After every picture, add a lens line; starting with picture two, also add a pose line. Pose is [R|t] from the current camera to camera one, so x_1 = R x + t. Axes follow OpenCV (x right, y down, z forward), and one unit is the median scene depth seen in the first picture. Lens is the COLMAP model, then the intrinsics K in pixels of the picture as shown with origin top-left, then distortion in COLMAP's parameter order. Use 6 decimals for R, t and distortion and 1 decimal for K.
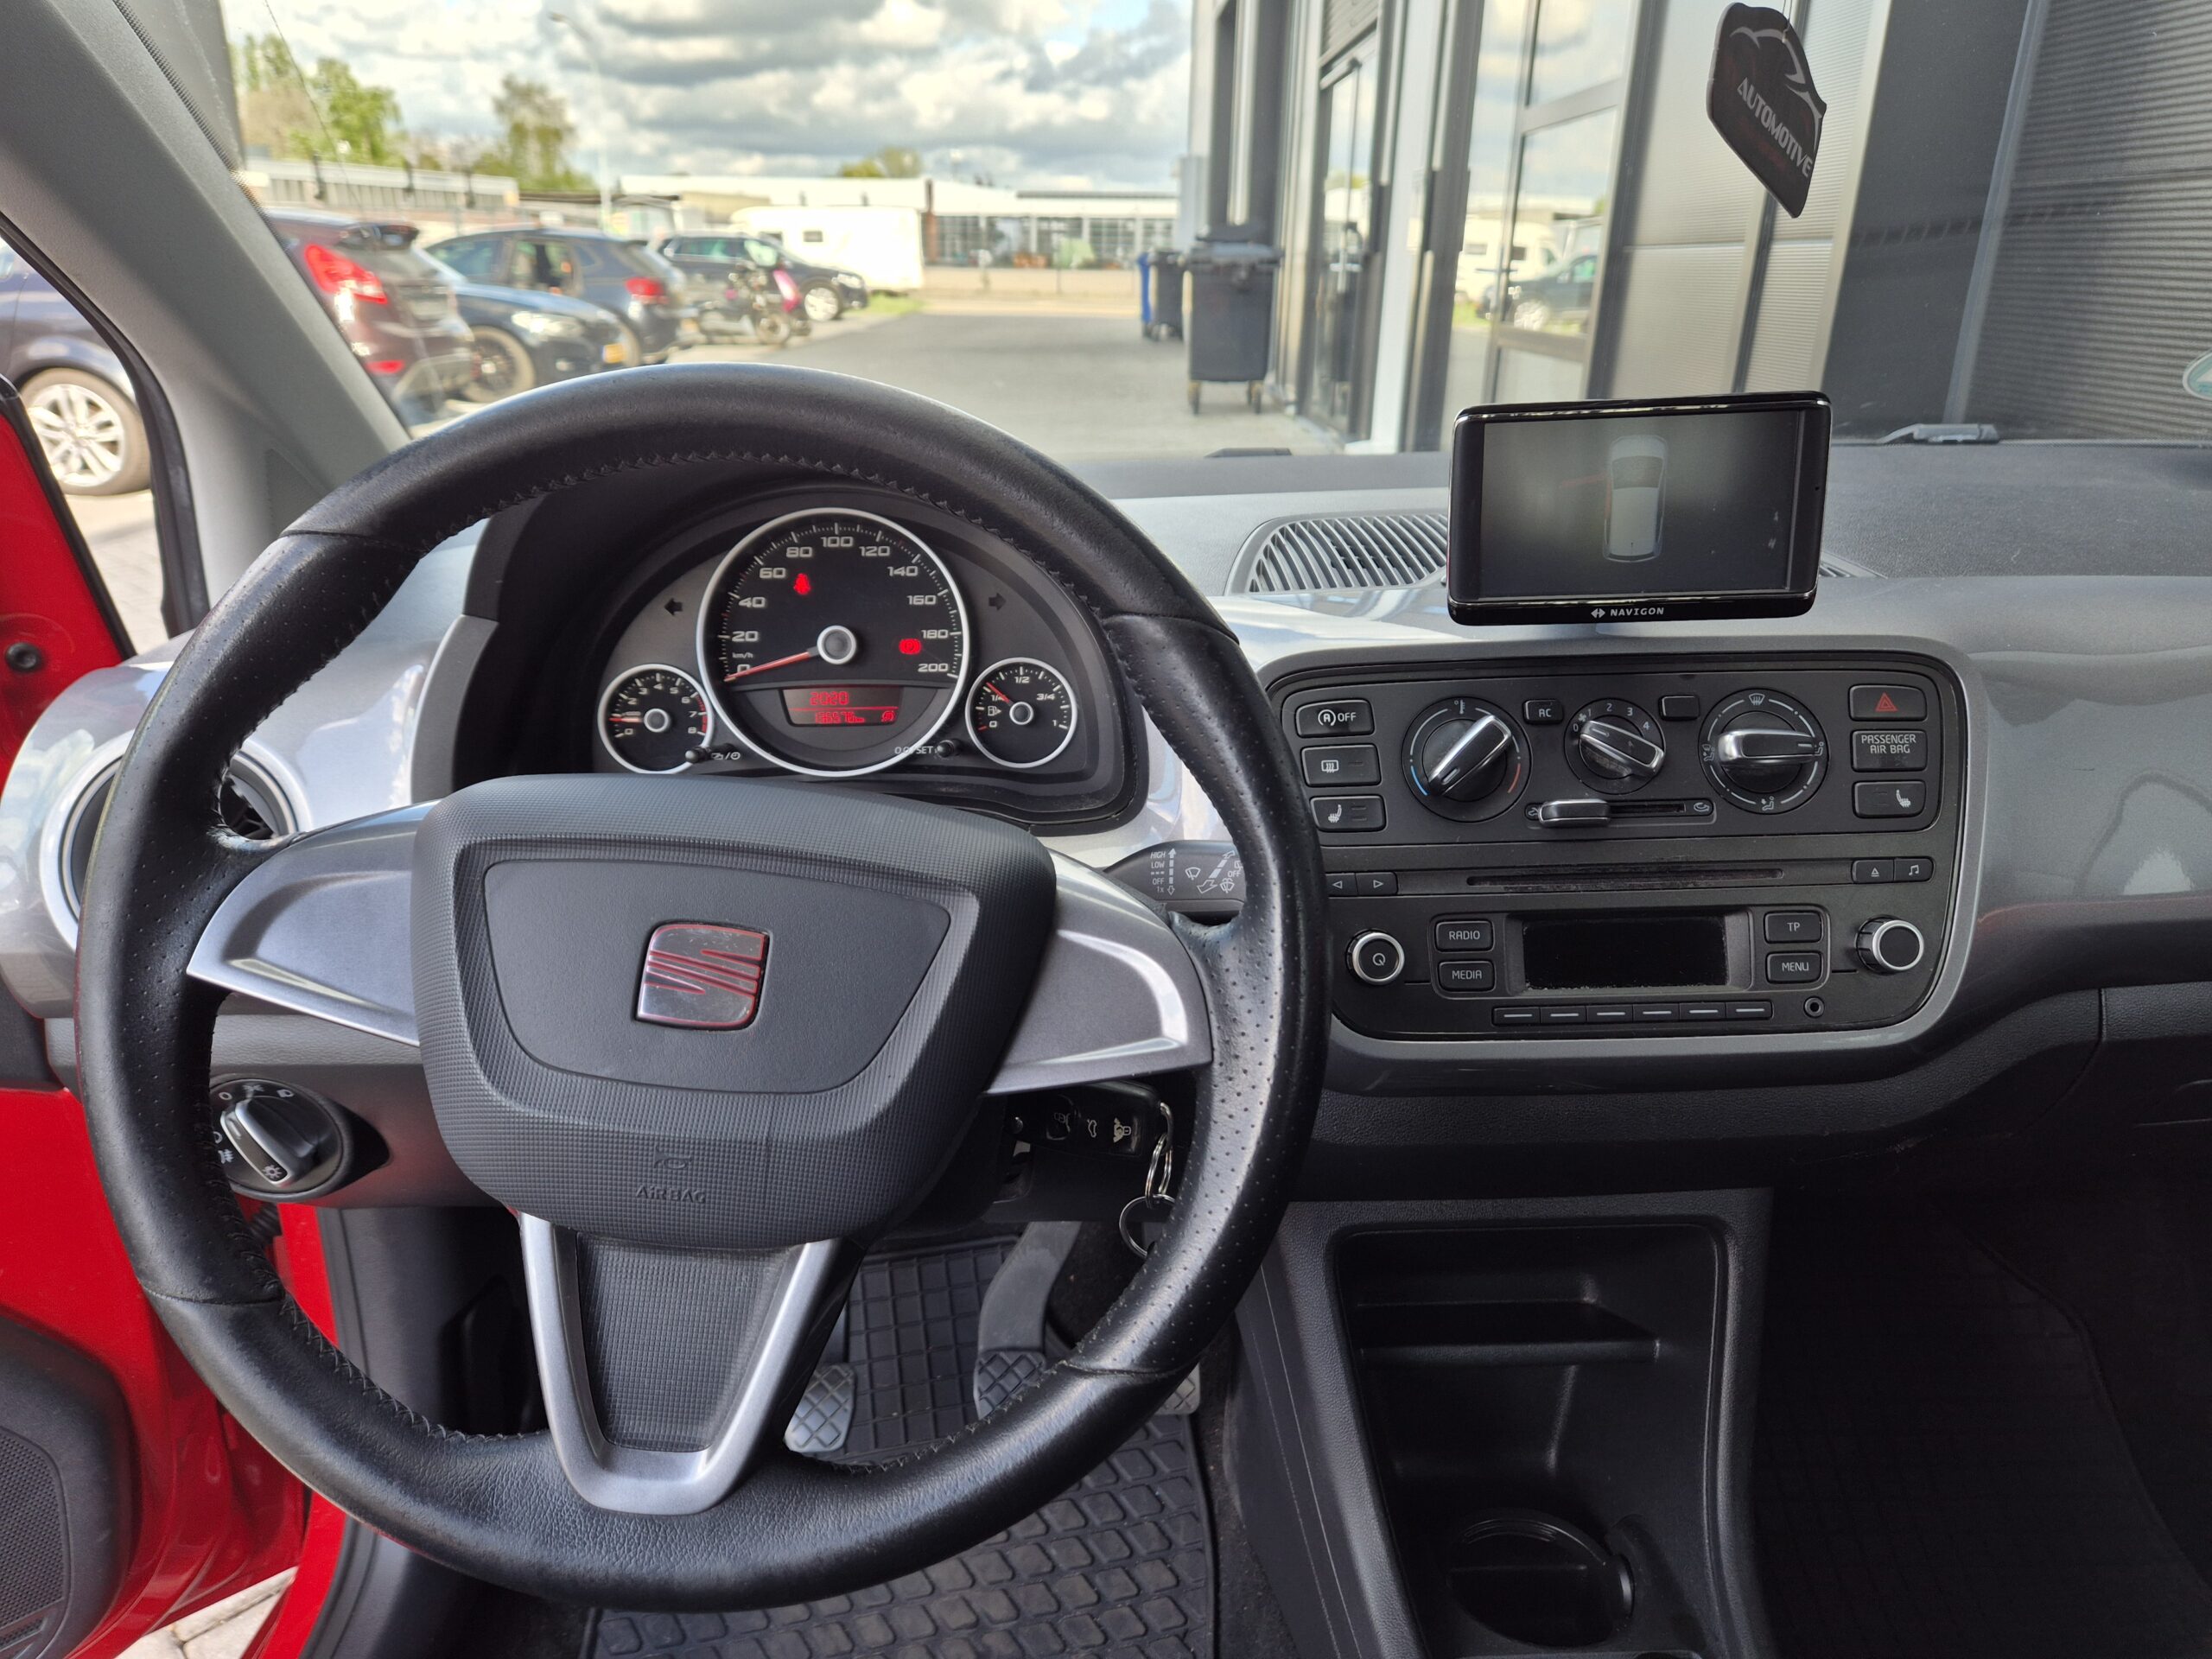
lens RADIAL K [[1494.7, 0, 1106.0], [0, 1494.7, 829.5], [0, 0, 1]] dist [0.055811, -0.055891]
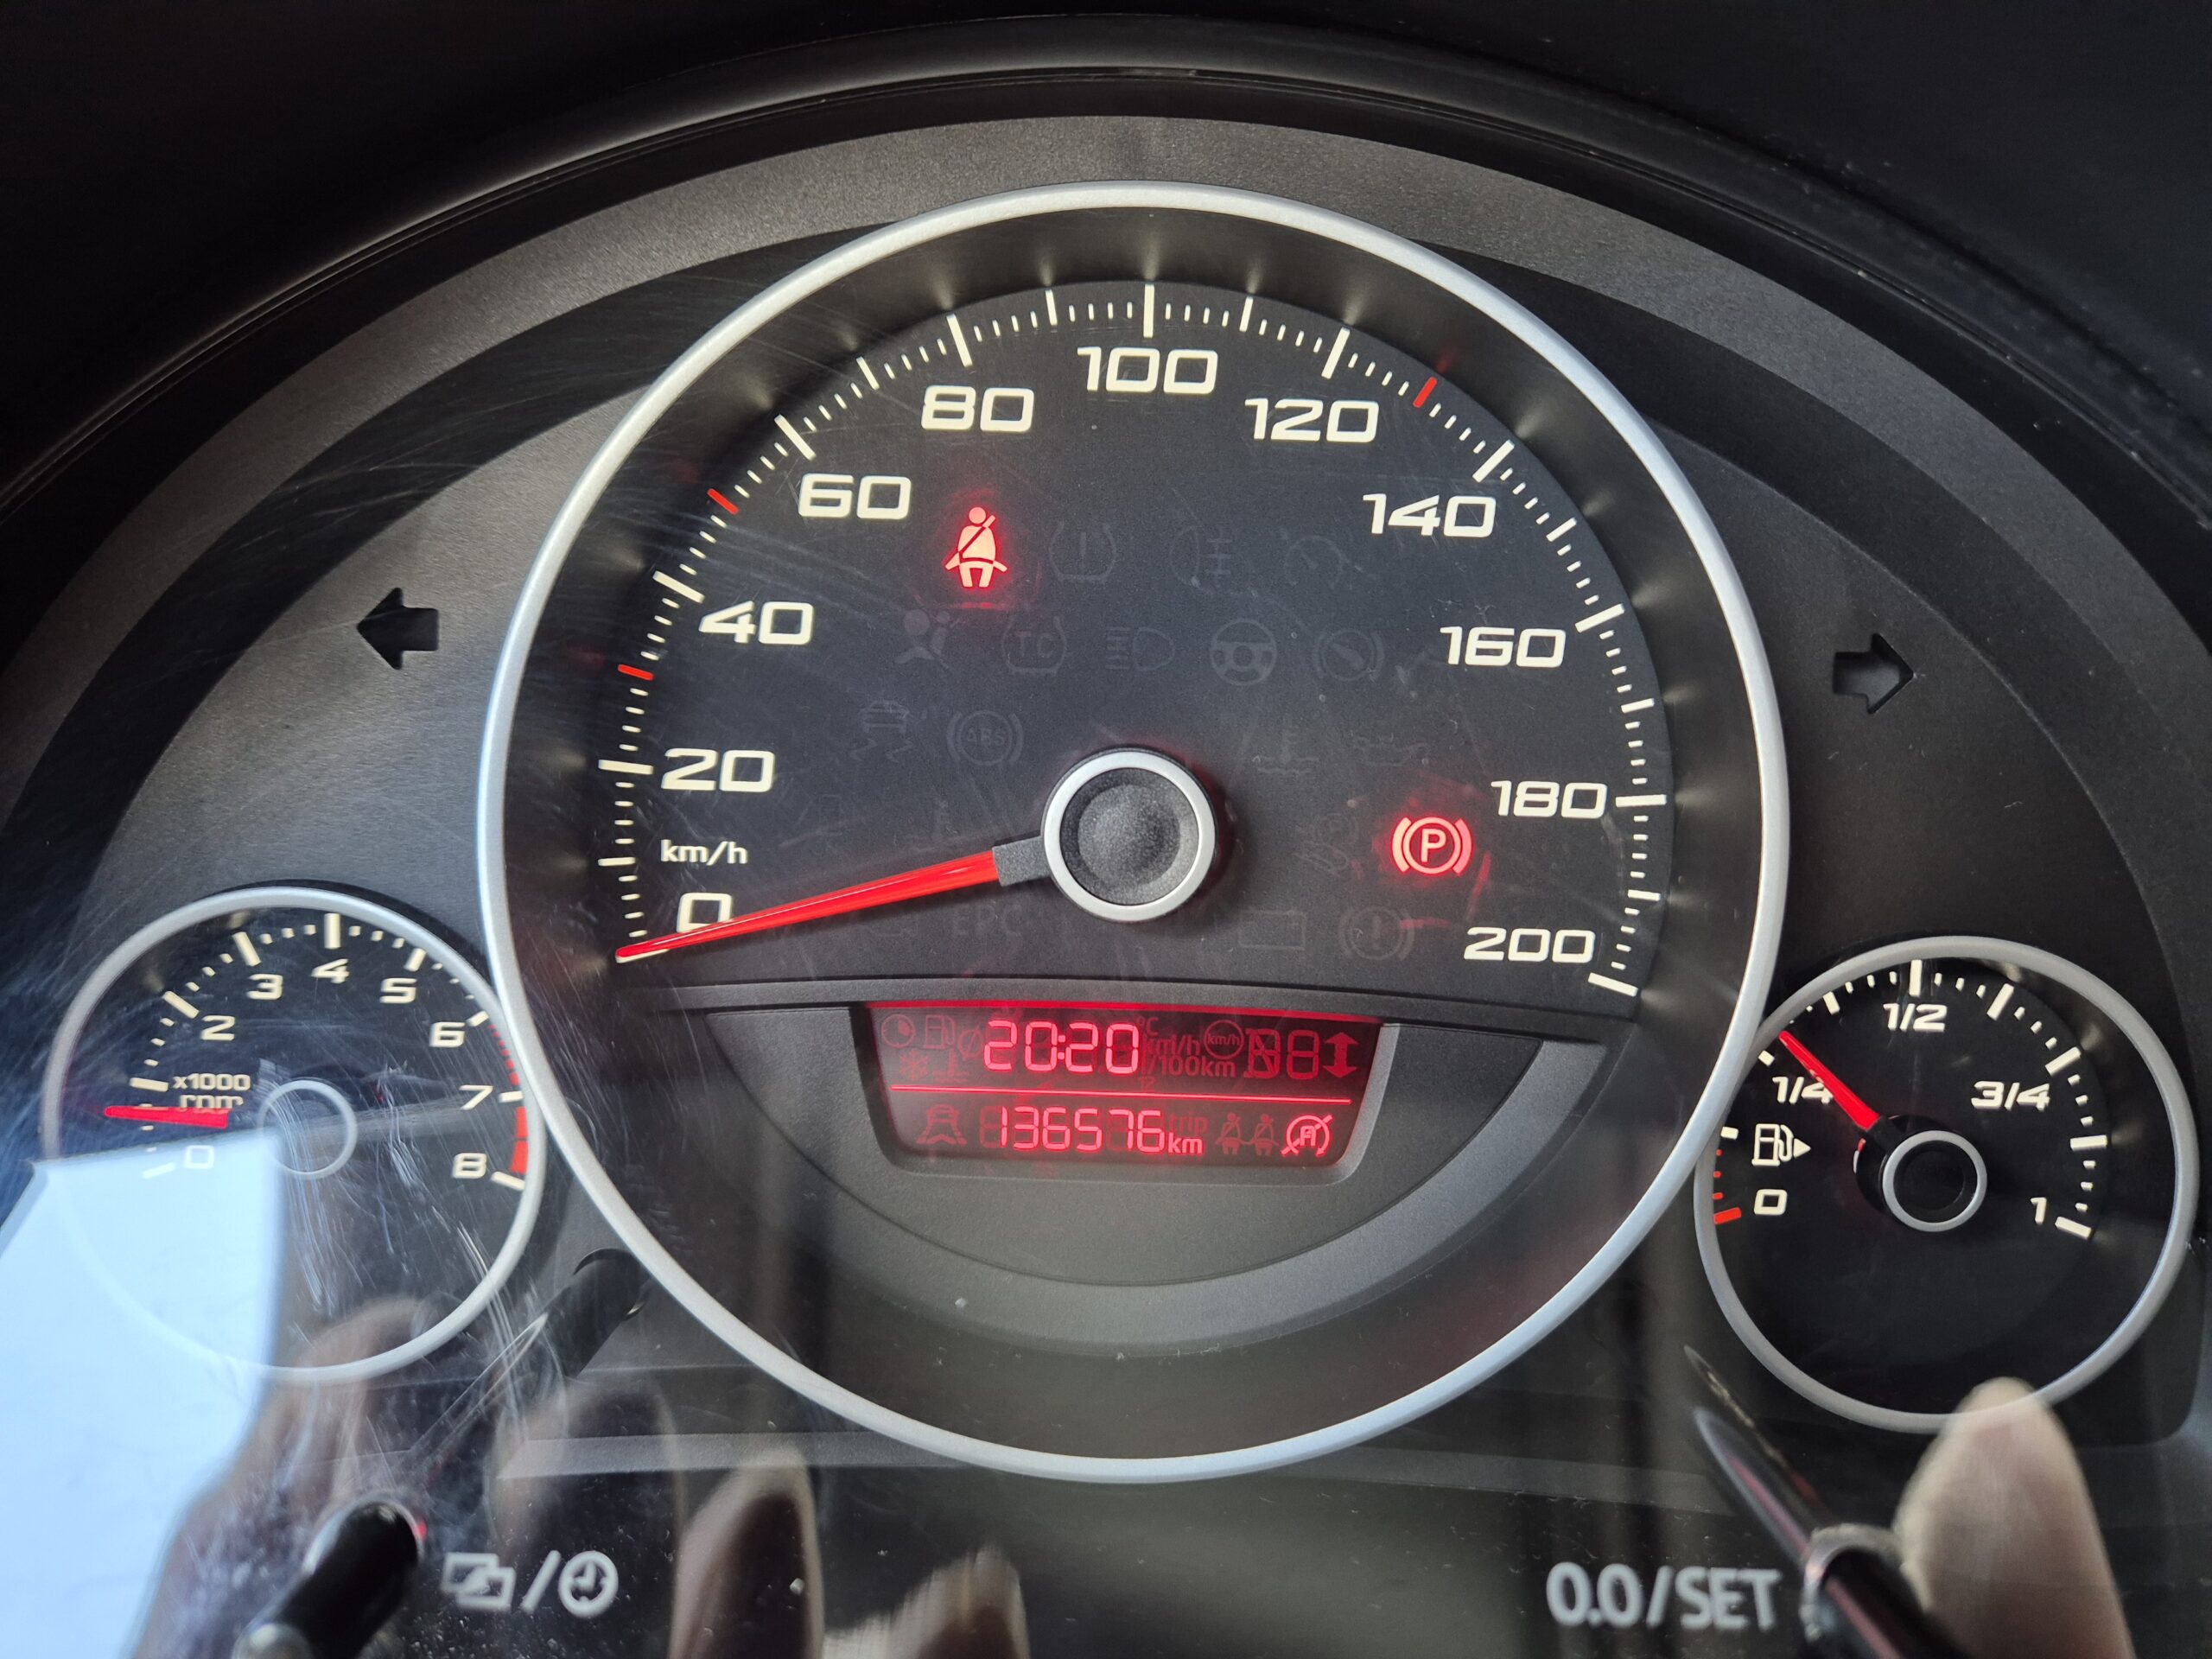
lens RADIAL K [[1499.0, 0, 1106.4], [0, 1499.0, 824.2], [0, 0, 1]] dist [0.047803, -0.050932]
pose [[0.998316, 0.053860, -0.021538, -0.176746], [-0.053445, 0.998383, 0.019388, -0.128205], [0.022548, -0.018204, 0.999580, 0.774384]]
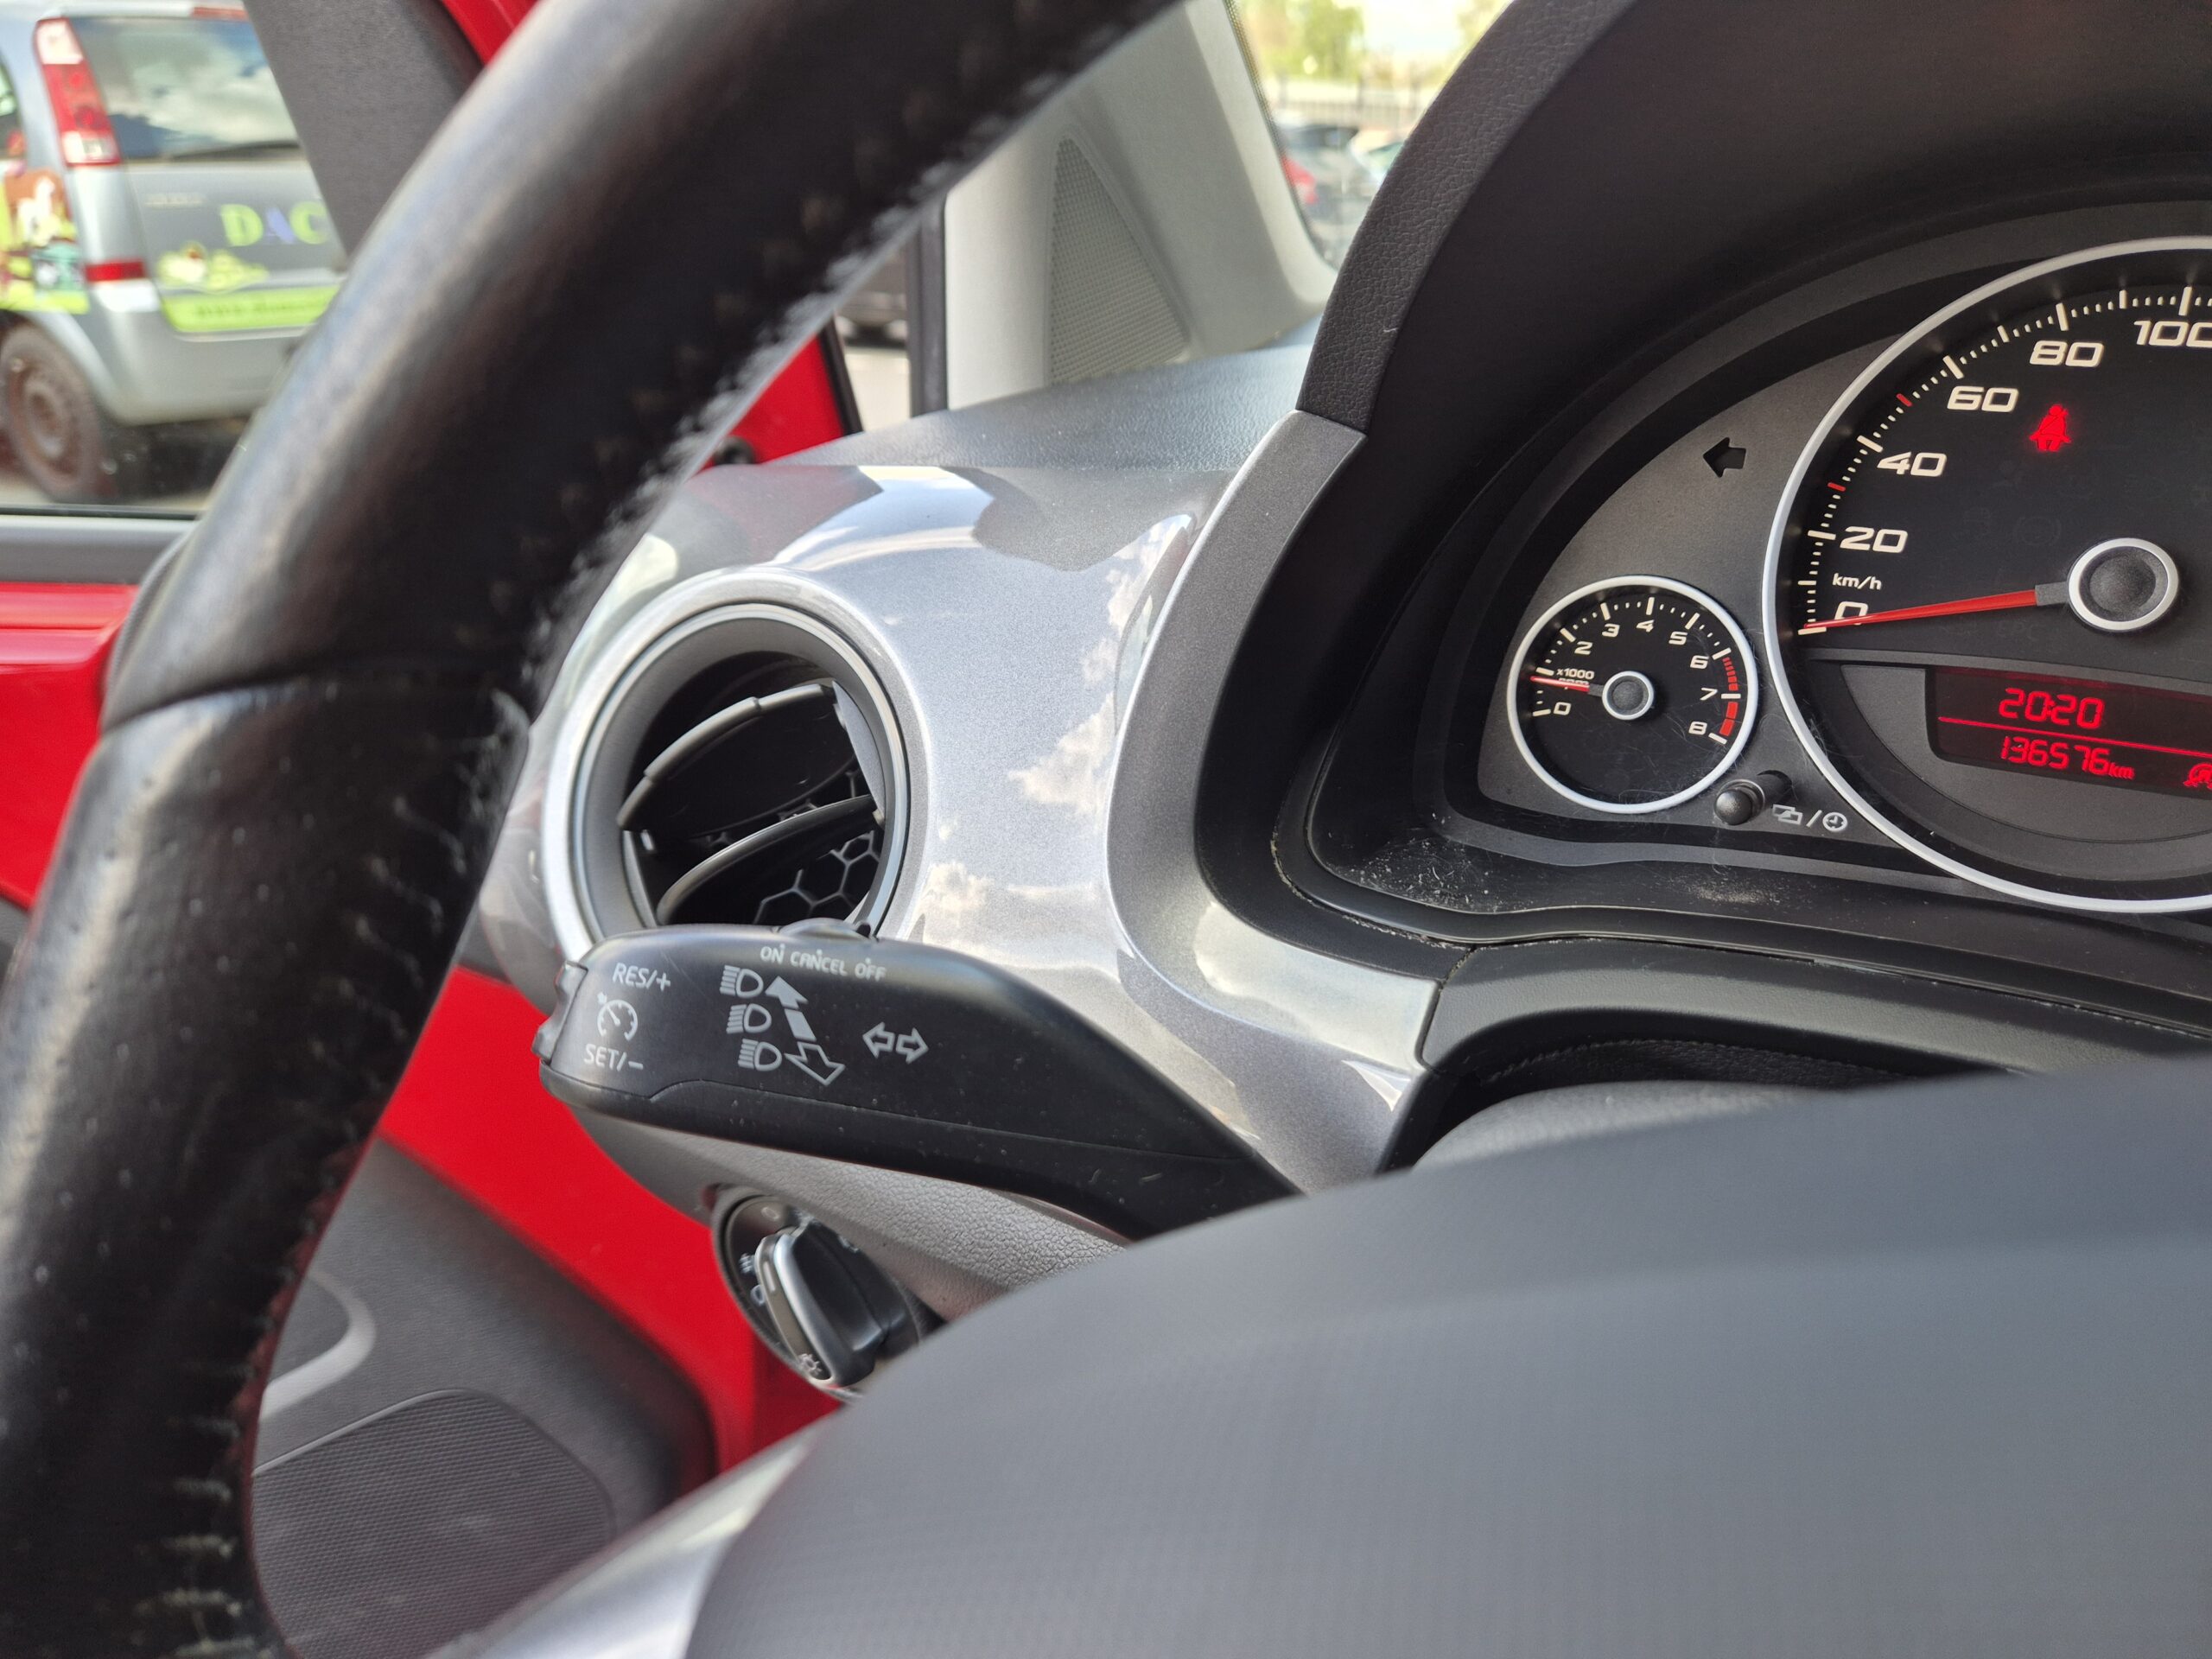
lens RADIAL K [[1499.0, 0, 1106.4], [0, 1499.0, 824.2], [0, 0, 1]] dist [0.047803, -0.050932]
pose [[0.852068, 0.210291, -0.479330, -0.202066], [-0.188062, 0.977592, 0.094585, -0.046815], [0.488480, 0.009551, 0.872523, 0.504037]]
